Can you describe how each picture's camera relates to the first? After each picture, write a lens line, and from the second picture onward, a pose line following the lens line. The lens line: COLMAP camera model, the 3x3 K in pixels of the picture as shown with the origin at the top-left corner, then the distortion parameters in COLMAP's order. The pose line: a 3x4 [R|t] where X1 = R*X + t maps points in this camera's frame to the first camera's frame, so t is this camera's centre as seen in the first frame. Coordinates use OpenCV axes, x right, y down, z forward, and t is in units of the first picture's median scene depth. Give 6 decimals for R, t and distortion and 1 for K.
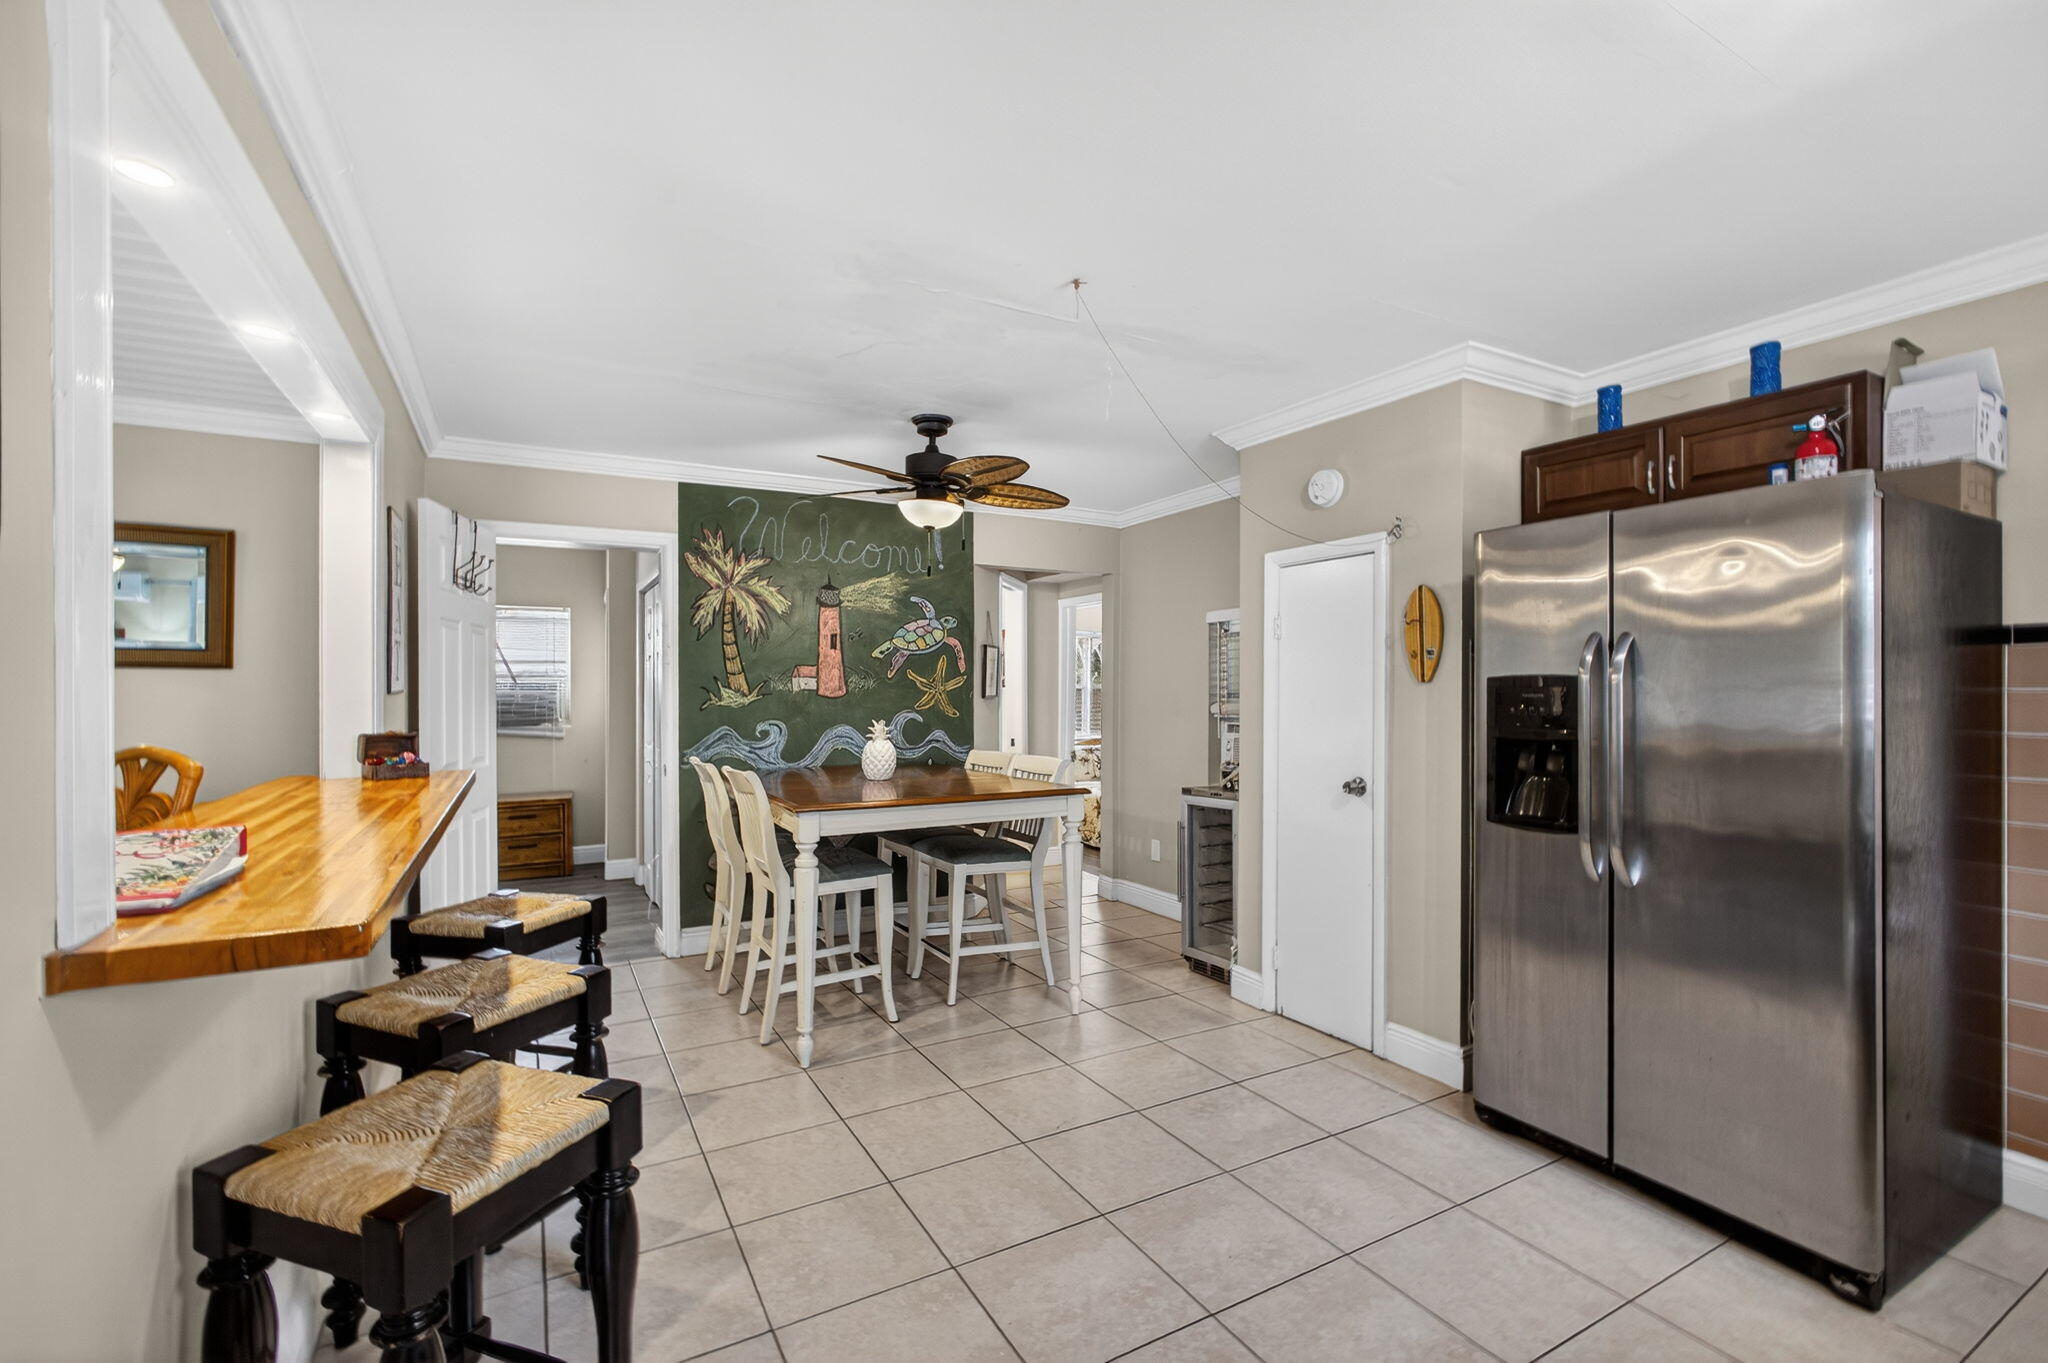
lens RADIAL K [[888.7, 0, 1029.0], [0, 888.7, 688.1], [0, 0, 1]] dist [-0.001068, 0.000718]
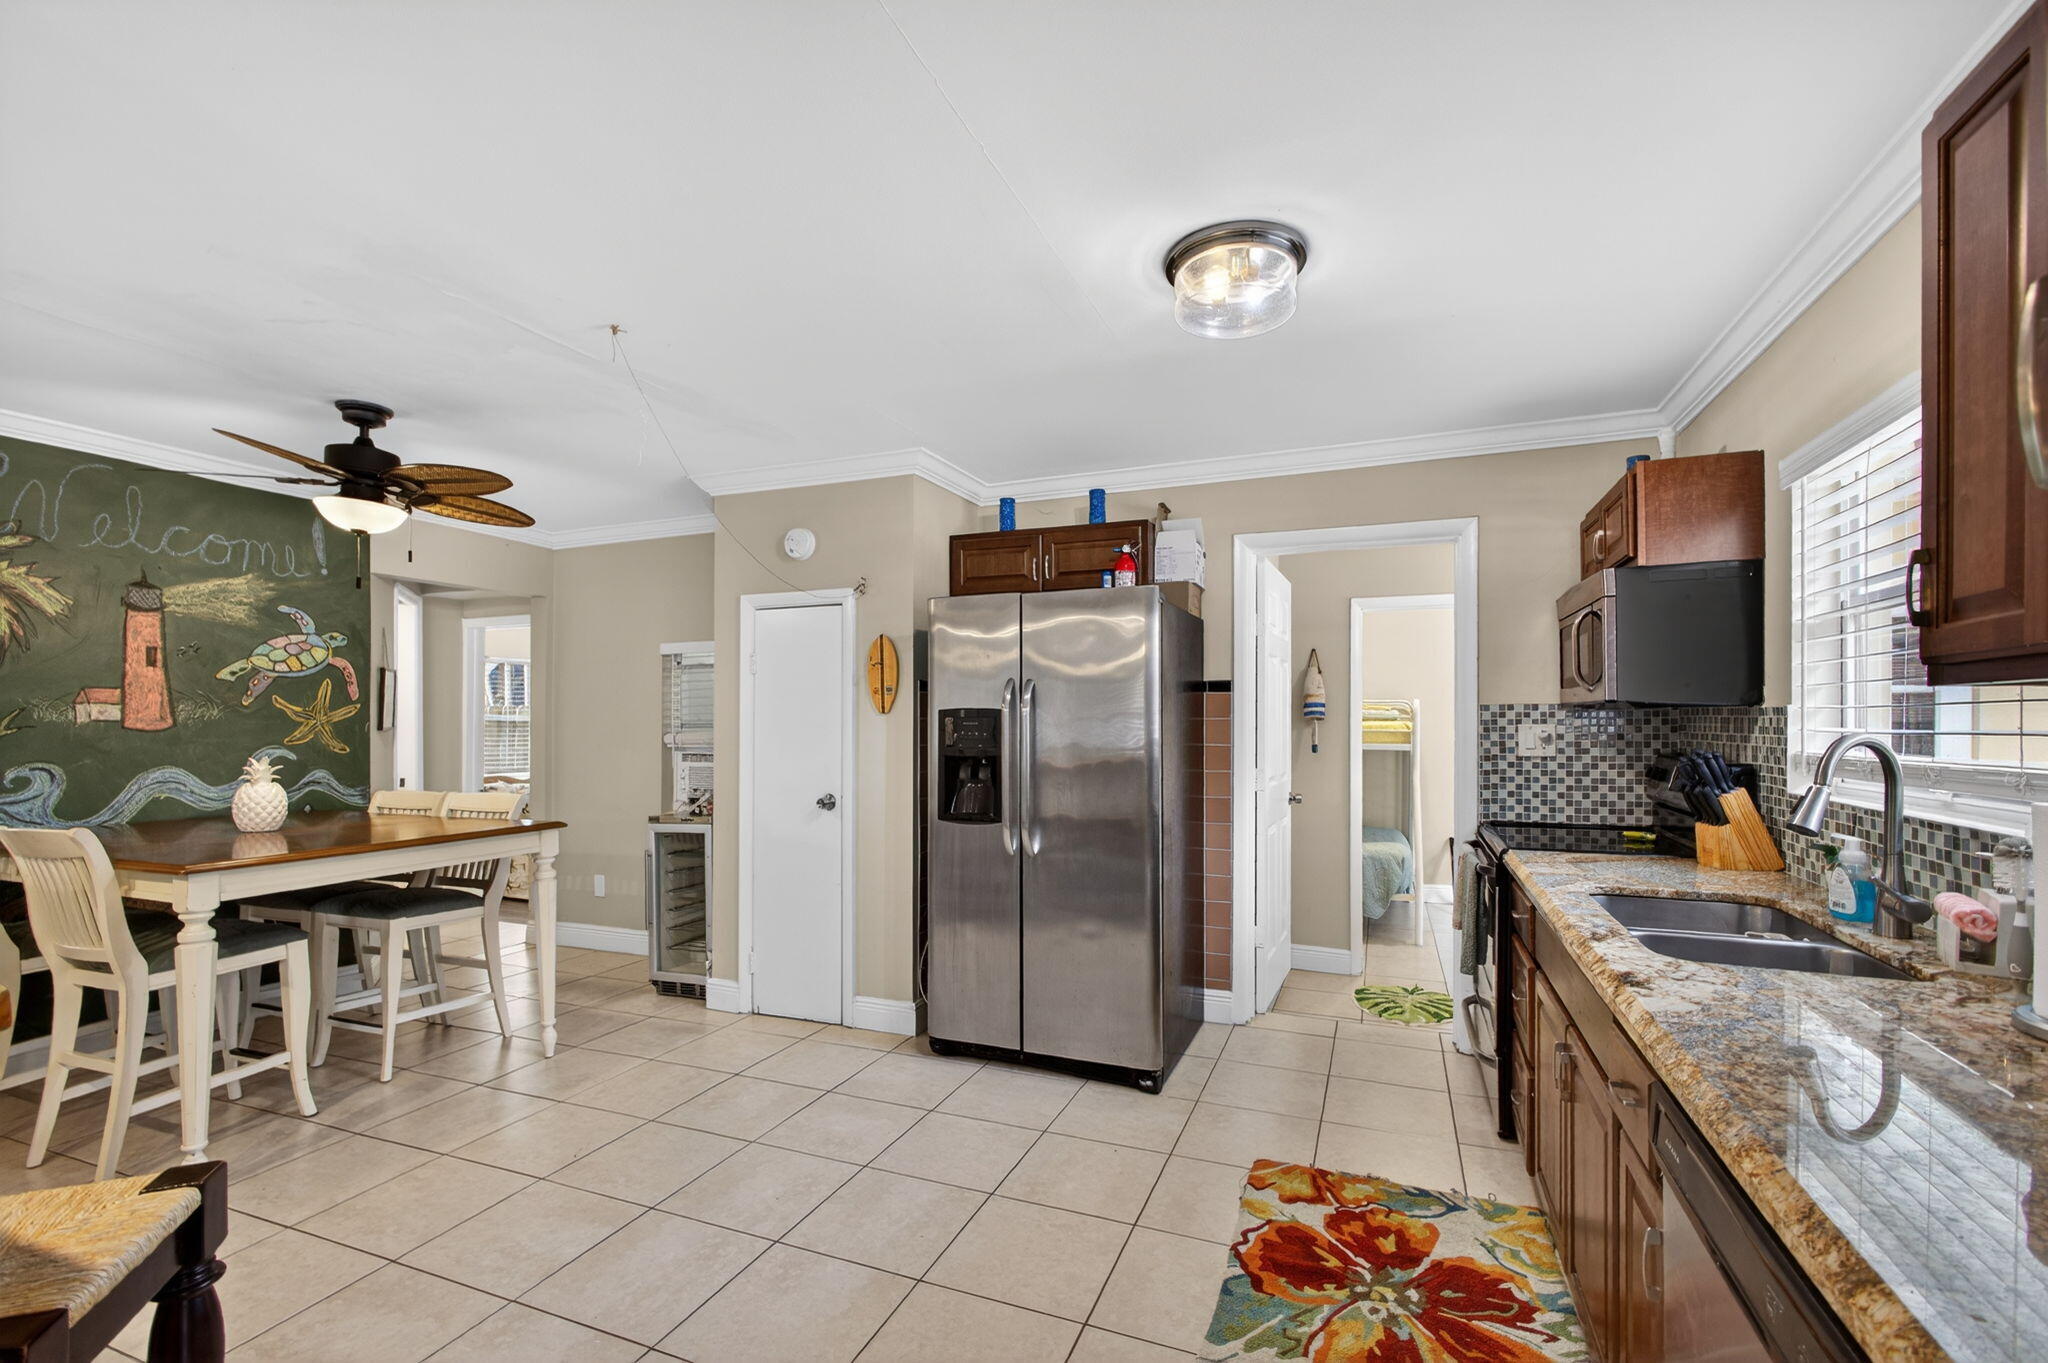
lens RADIAL K [[886.8, 0, 1024.3], [0, 886.8, 719.3], [0, 0, 1]] dist [0.001076, 0.000945]
pose [[0.784598, -0.000215, 0.620004, -0.129620], [0.000076, 1.000000, 0.000252, 0.000898], [-0.620004, -0.000151, 0.784598, -0.068320]]
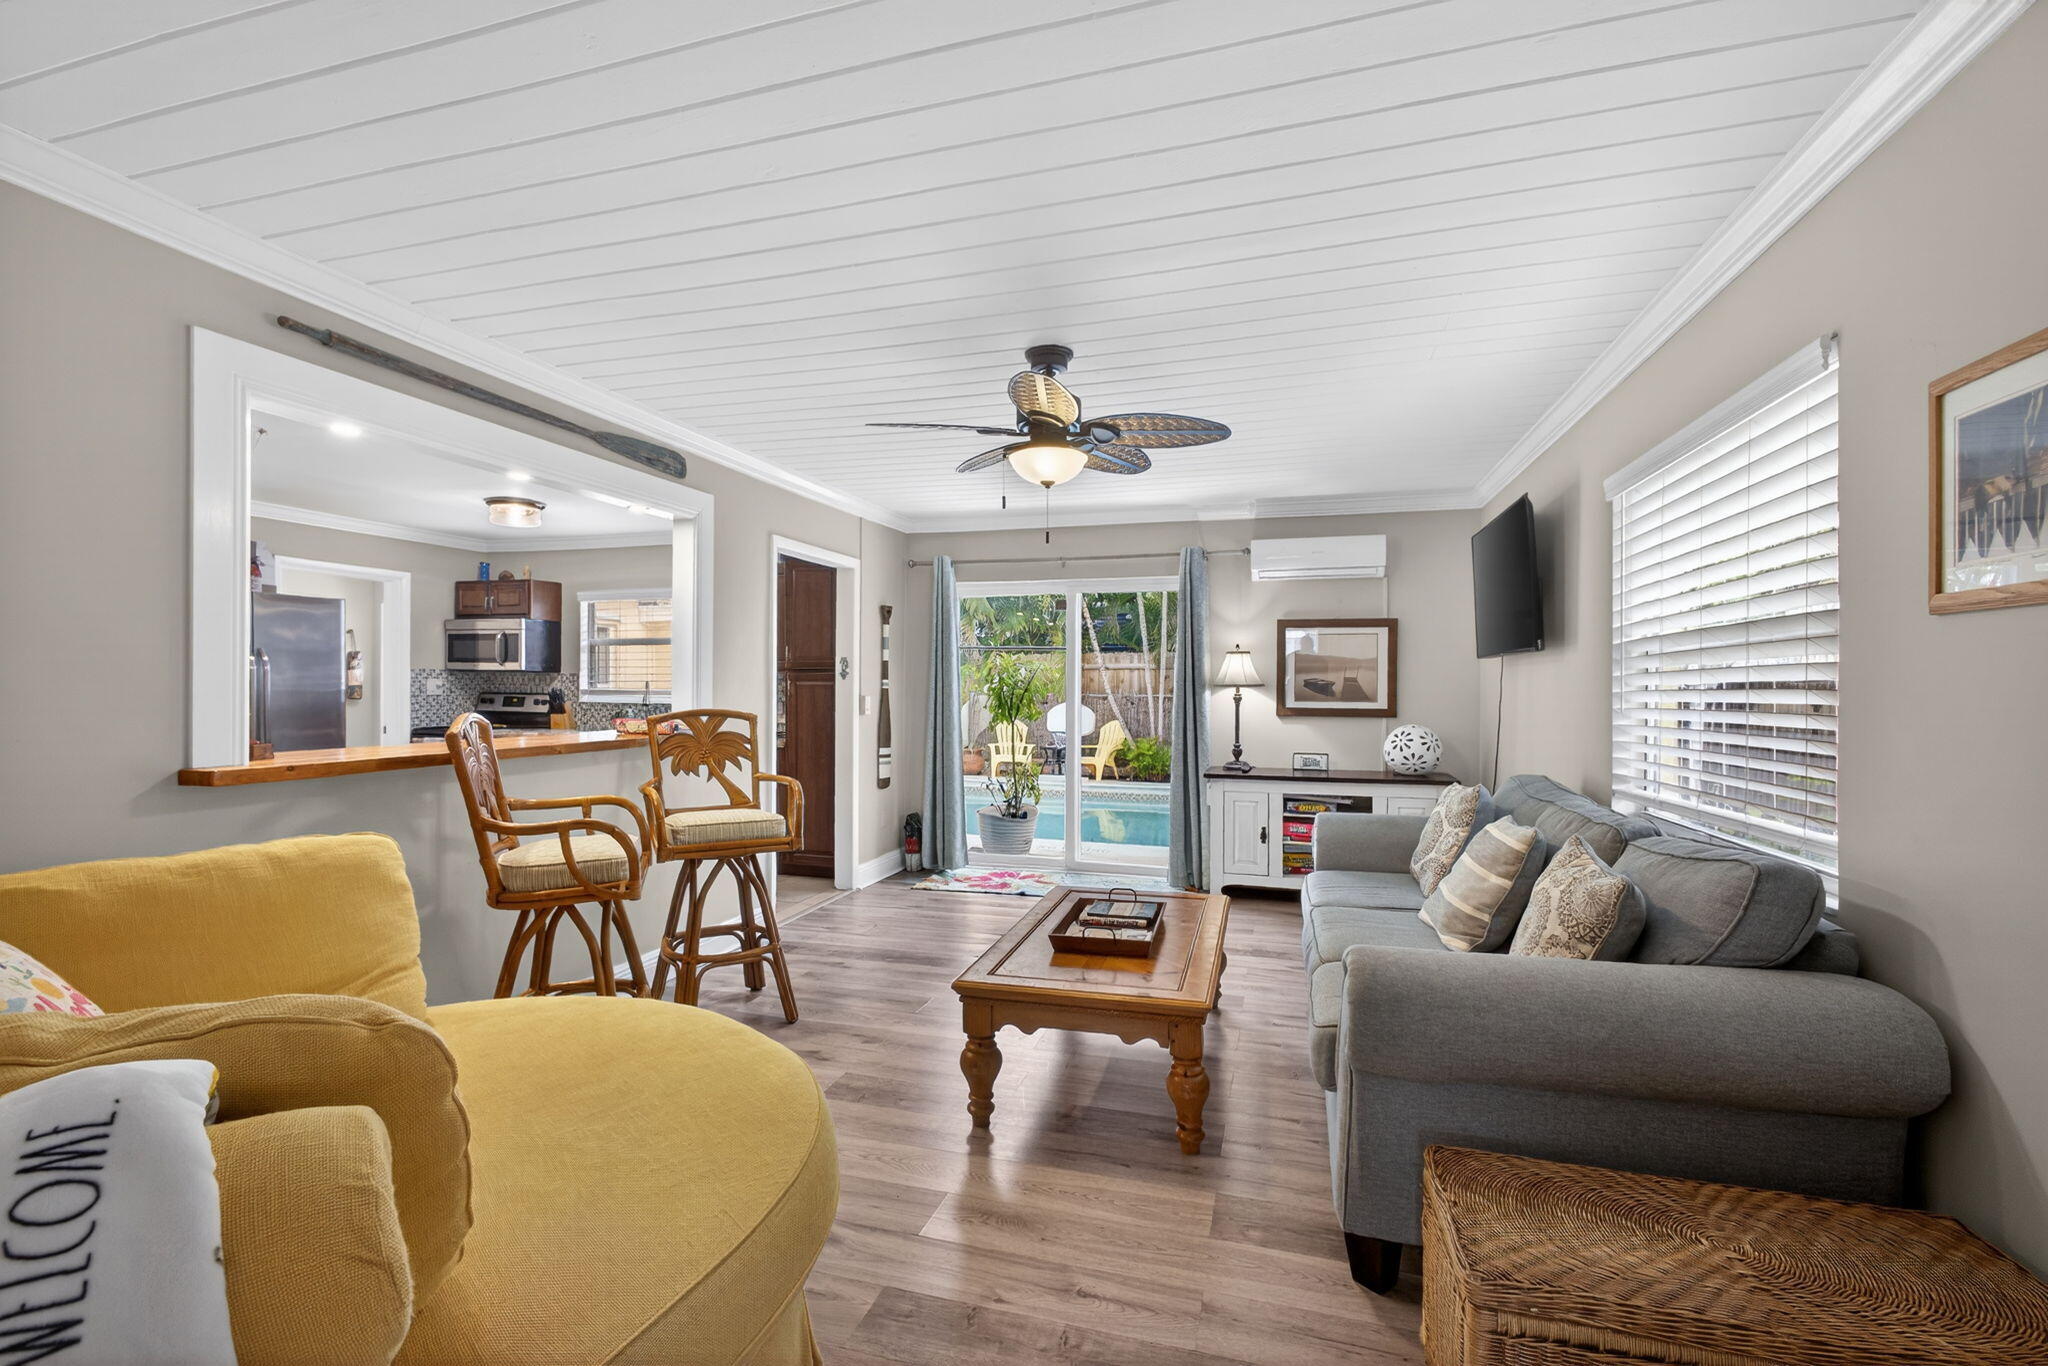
lens RADIAL K [[888.7, 0, 1029.0], [0, 888.7, 689.6], [0, 0, 1]] dist [-0.001068, 0.000718]
pose [[-0.697264, -0.008097, 0.716769, -1.297689], [-0.003781, 0.999964, 0.007618, 0.008659], [-0.716805, 0.002602, -0.697269, 0.684181]]
